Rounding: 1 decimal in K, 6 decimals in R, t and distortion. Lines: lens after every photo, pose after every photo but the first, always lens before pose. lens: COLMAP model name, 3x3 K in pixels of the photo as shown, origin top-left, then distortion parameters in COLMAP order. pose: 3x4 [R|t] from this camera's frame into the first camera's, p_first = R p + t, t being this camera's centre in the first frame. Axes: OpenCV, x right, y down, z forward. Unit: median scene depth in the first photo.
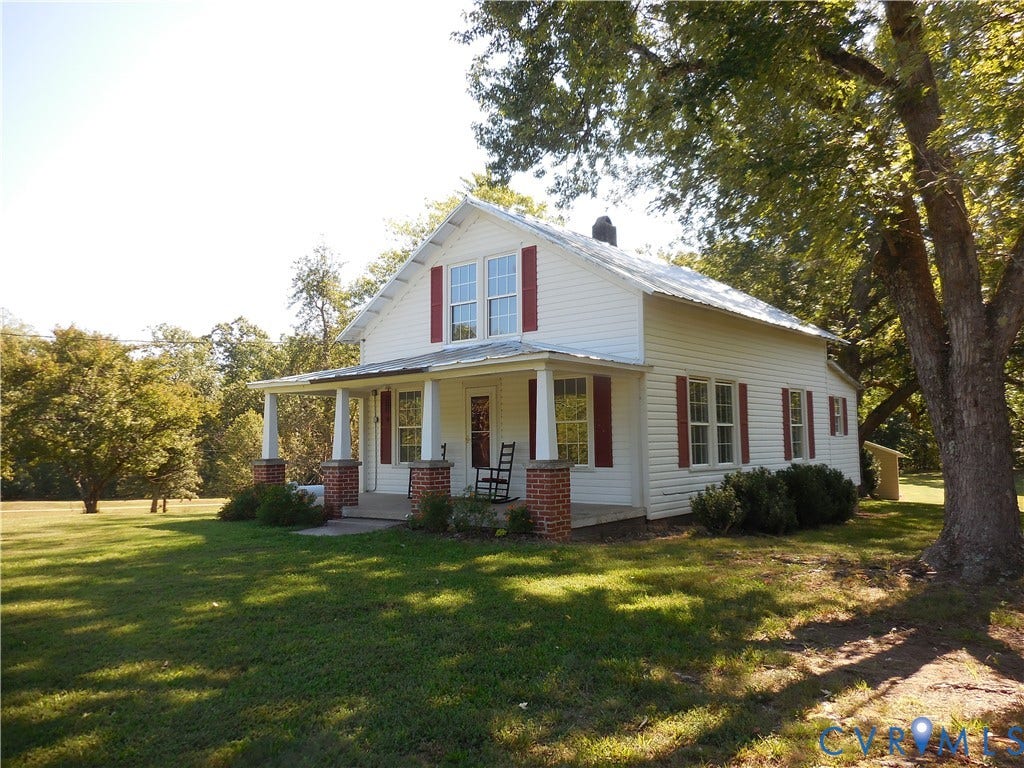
lens RADIAL K [[756.2, 0, 547.9], [0, 756.2, 382.4], [0, 0, 1]] dist [-0.000916, 0.007671]
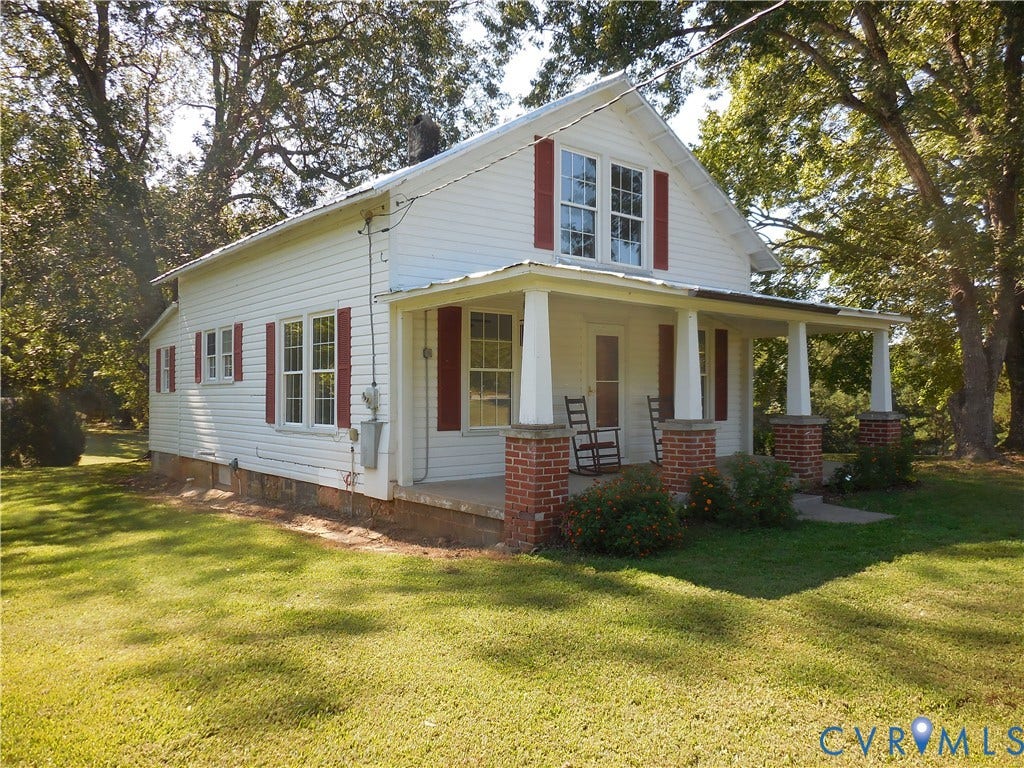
lens RADIAL K [[756.2, 0, 547.9], [0, 756.2, 382.4], [0, 0, 1]] dist [-0.000916, 0.007671]
pose [[0.179799, 0.016069, 0.983572, -0.703524], [-0.085793, 0.996313, -0.000594, 0.057963], [-0.979955, -0.084276, 0.180515, 0.758029]]
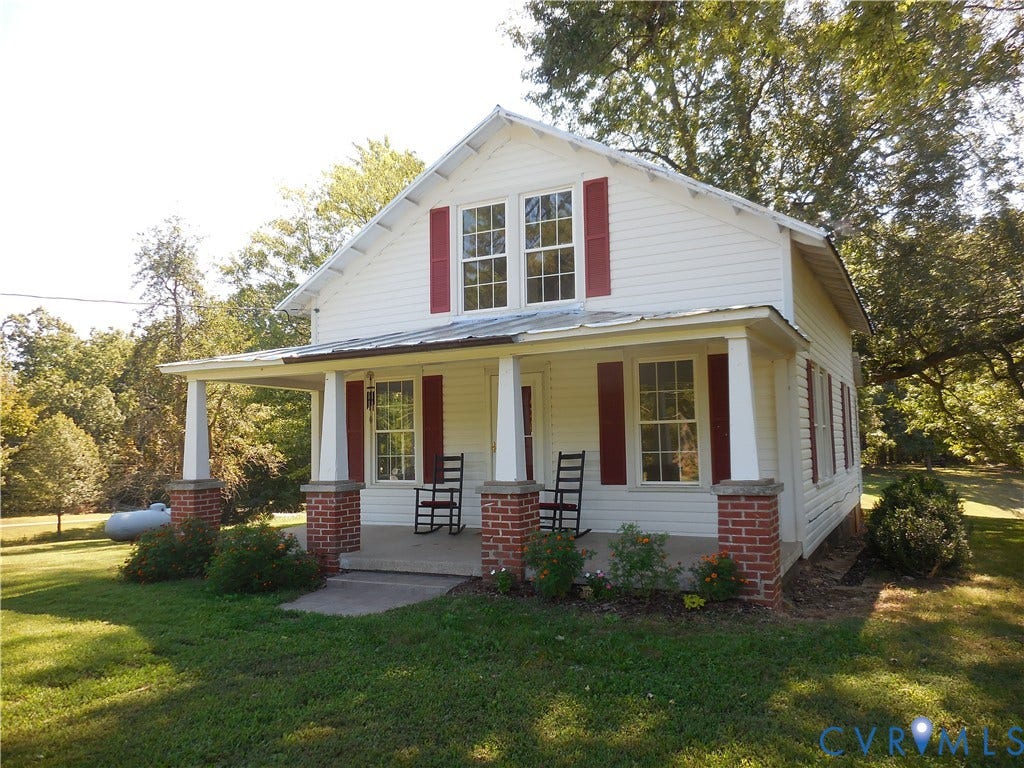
lens RADIAL K [[756.2, 0, 547.9], [0, 756.2, 382.4], [0, 0, 1]] dist [-0.000916, 0.007671]
pose [[0.977489, 0.008458, 0.210816, -0.201846], [-0.007196, 0.999951, -0.006754, 0.017796], [-0.210863, 0.005085, 0.977502, 0.282326]]
